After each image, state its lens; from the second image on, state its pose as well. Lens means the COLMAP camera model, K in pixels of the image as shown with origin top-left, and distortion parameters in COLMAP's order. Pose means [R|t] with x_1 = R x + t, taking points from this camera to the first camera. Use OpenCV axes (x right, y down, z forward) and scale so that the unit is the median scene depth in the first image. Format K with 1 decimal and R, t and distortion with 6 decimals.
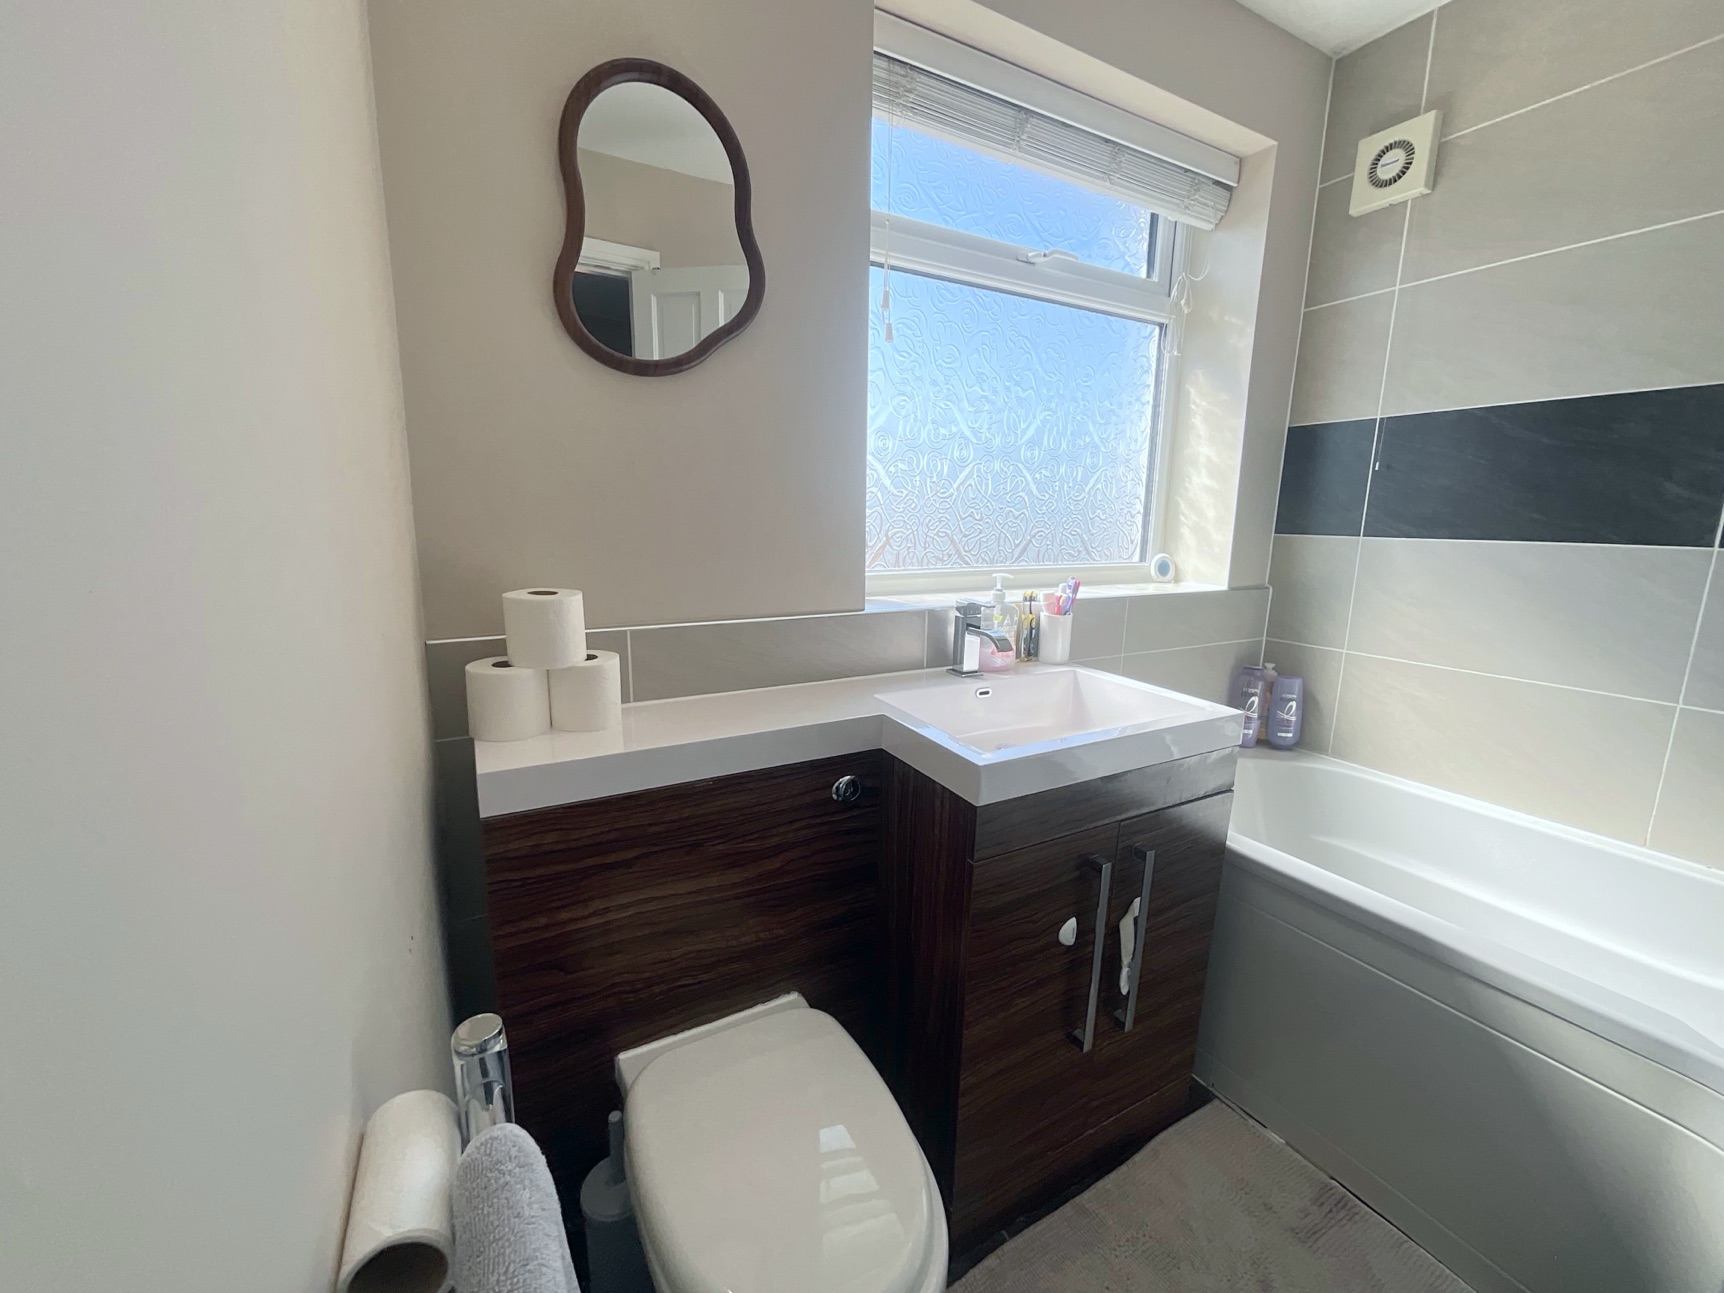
lens RADIAL K [[700.5, 0, 855.2], [0, 700.5, 659.0], [0, 0, 1]] dist [-0.001860, 0.000061]
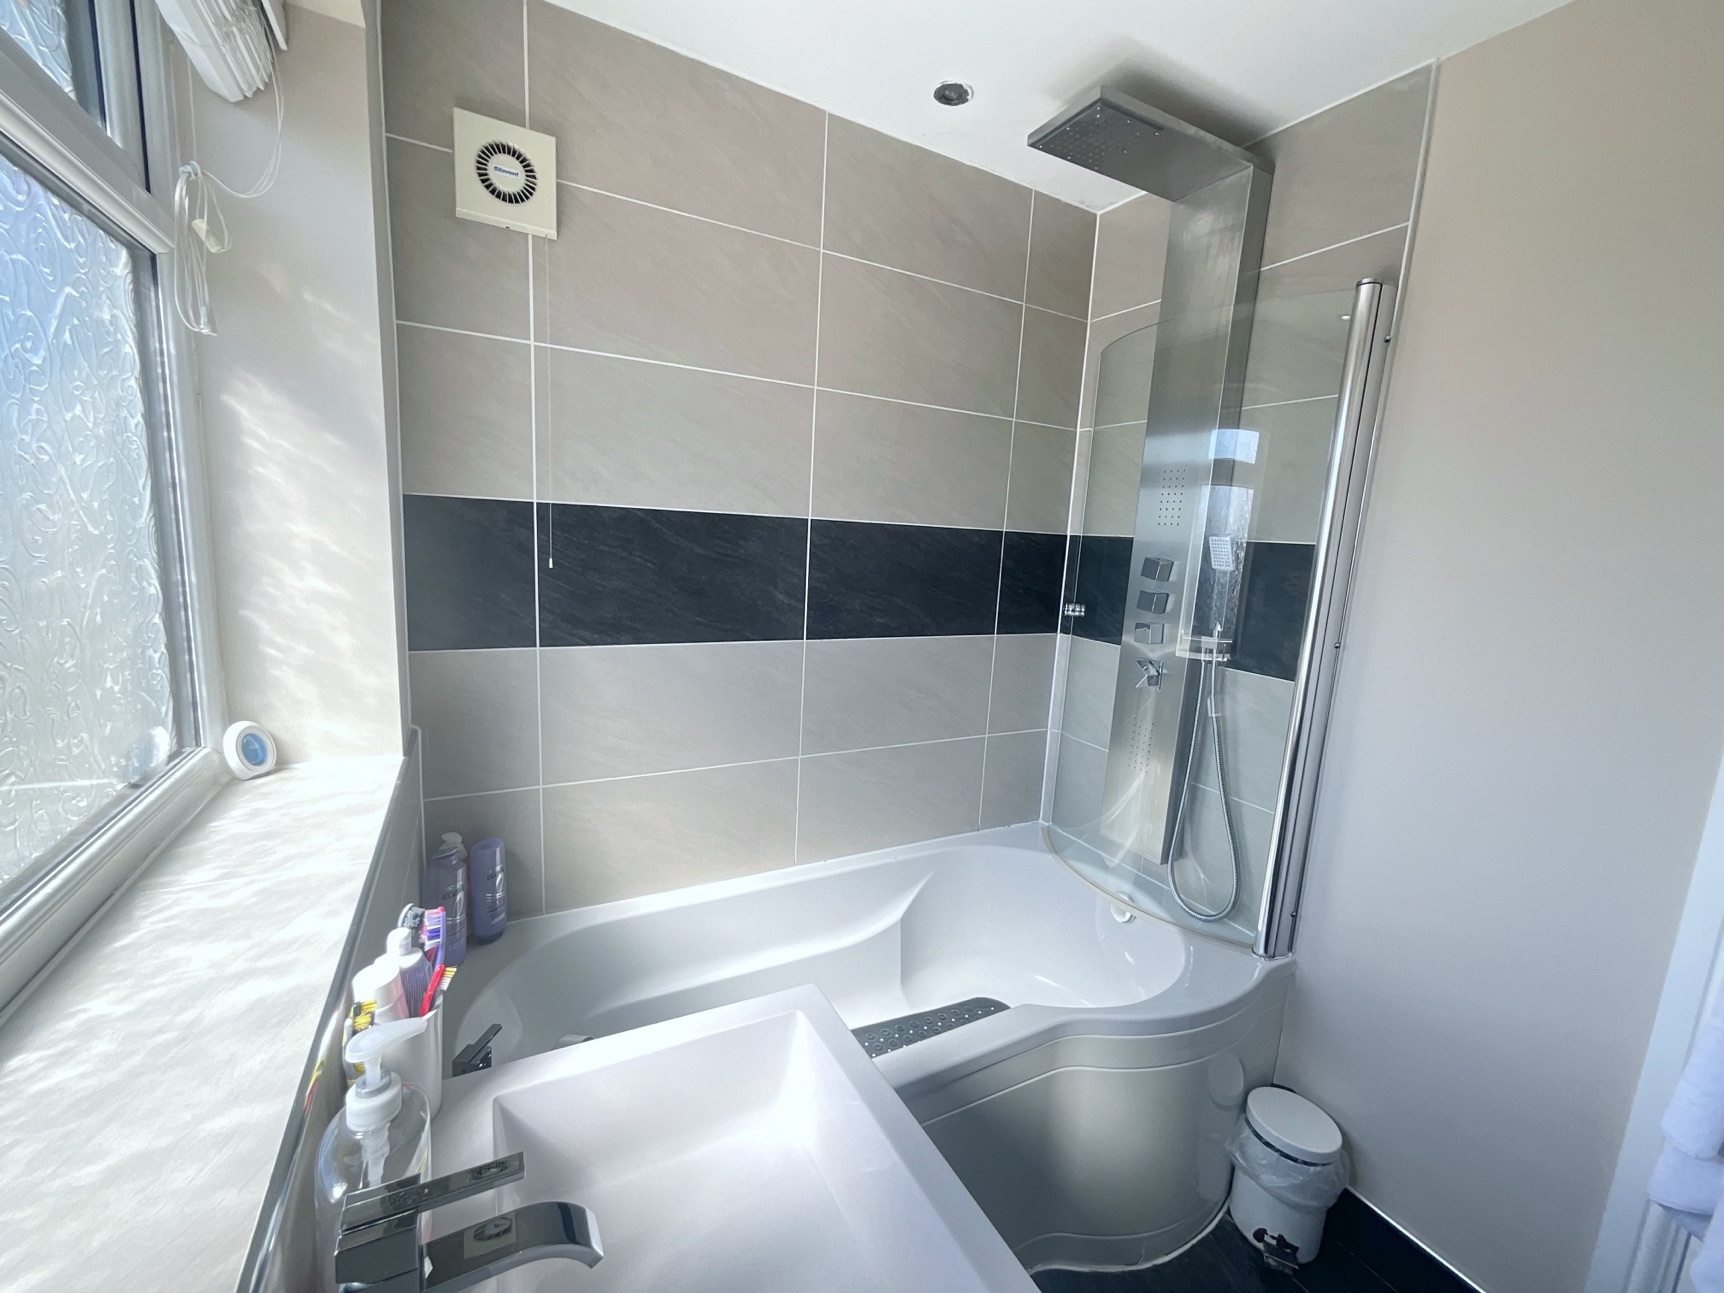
lens RADIAL K [[700.5, 0, 854.8], [0, 700.5, 644.3], [0, 0, 1]] dist [-0.001860, 0.000061]
pose [[0.001255, -0.172676, 0.984978, -0.060042], [0.150950, 0.973725, 0.170511, -0.271017], [-0.988541, 0.148469, 0.027287, 0.649159]]
